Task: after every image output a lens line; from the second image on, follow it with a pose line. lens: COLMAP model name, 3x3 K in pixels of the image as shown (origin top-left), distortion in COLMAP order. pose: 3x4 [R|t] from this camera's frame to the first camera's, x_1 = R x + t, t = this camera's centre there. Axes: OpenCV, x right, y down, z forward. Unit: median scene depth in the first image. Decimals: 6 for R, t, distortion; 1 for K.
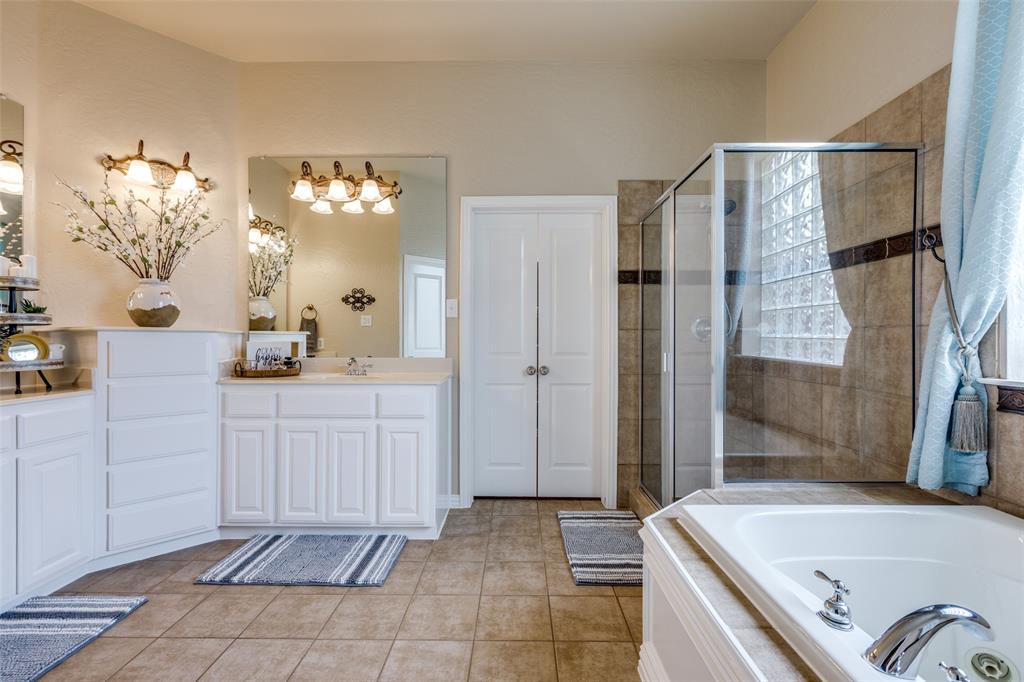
lens RADIAL K [[449.5, 0, 512.6], [0, 449.5, 339.1], [0, 0, 1]] dist [0.002115, -0.002315]
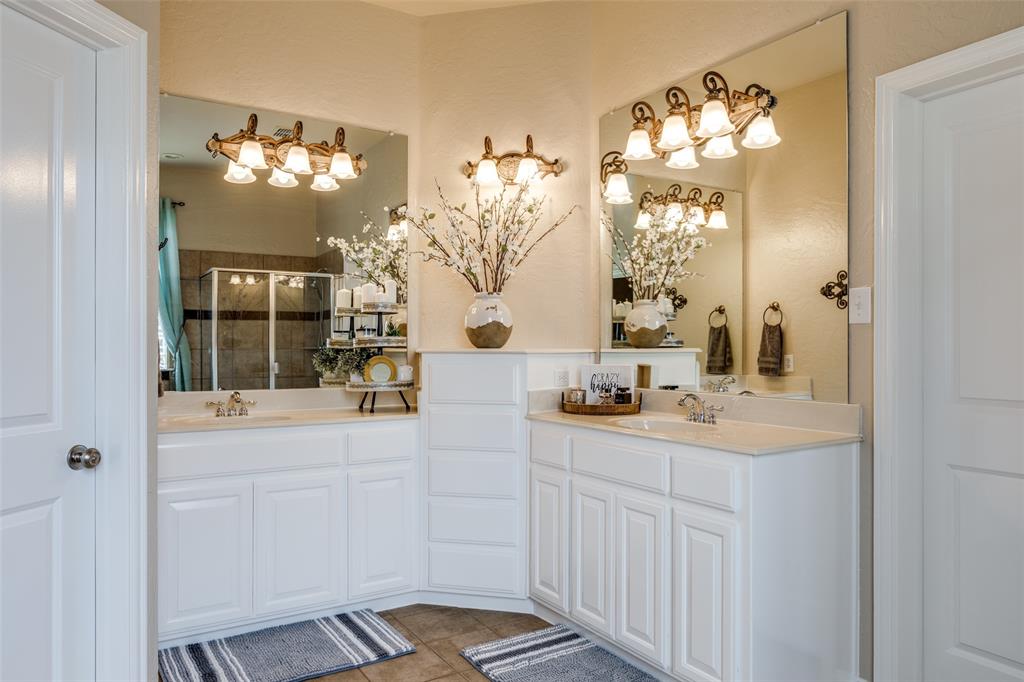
lens RADIAL K [[690.9, 0, 512.2], [0, 690.9, 343.5], [0, 0, 1]] dist [-0.009268, 0.000573]
pose [[0.542512, -0.004841, -0.840034, 0.401747], [0.000477, 0.999985, -0.005455, -0.029426], [0.840048, 0.002559, 0.542507, 0.347697]]
